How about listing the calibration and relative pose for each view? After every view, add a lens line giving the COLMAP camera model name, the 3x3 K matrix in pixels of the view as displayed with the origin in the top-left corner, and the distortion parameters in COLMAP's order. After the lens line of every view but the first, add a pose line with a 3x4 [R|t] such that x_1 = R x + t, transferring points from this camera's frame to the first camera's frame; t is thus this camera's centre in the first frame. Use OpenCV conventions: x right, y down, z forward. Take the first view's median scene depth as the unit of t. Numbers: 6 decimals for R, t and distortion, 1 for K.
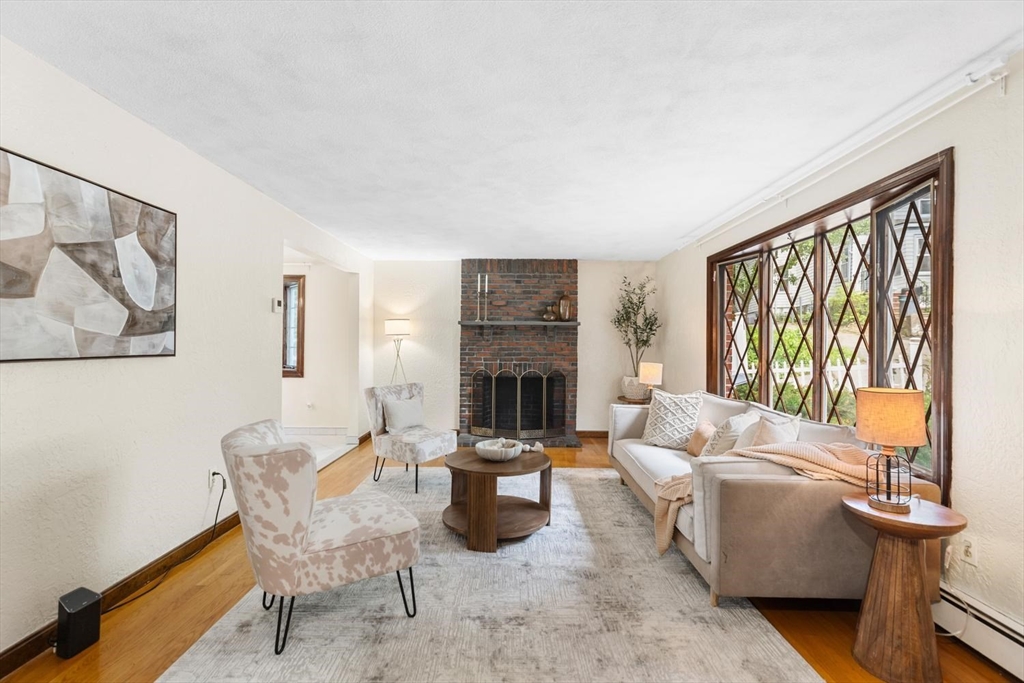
lens RADIAL K [[461.6, 0, 523.6], [0, 461.6, 345.0], [0, 0, 1]] dist [0.001853, 0.000161]
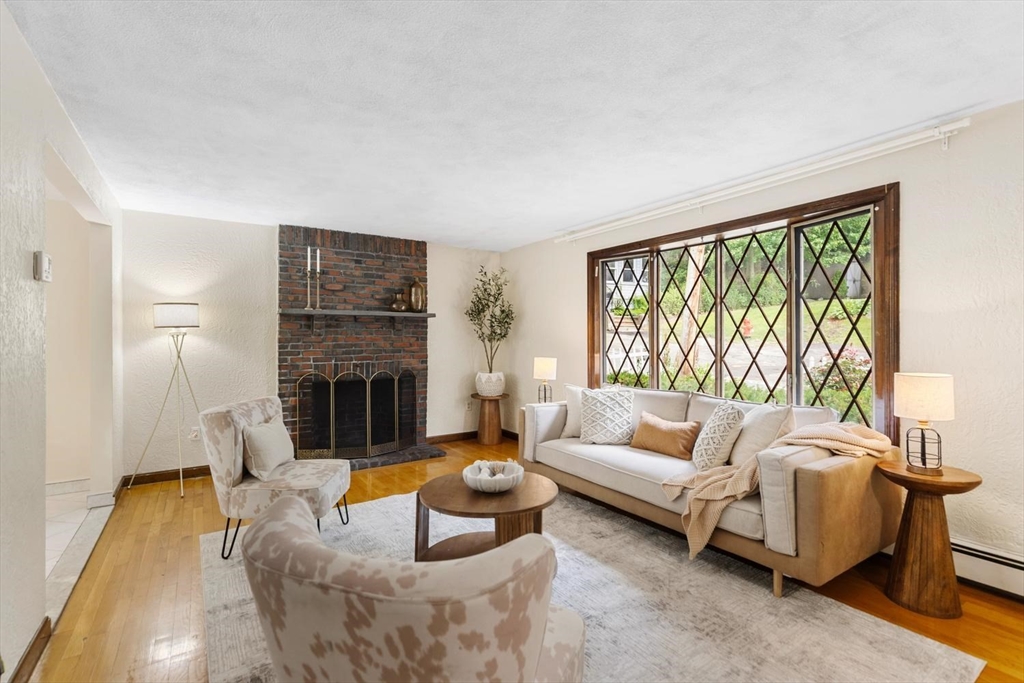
lens RADIAL K [[465.3, 0, 512.0], [0, 465.3, 341.5], [0, 0, 1]] dist [0.004771, 0.000035]
pose [[0.836010, -0.011578, 0.548592, -0.238441], [0.008686, 0.999931, 0.007866, -0.002070], [-0.548646, -0.001811, 0.836053, 0.178181]]
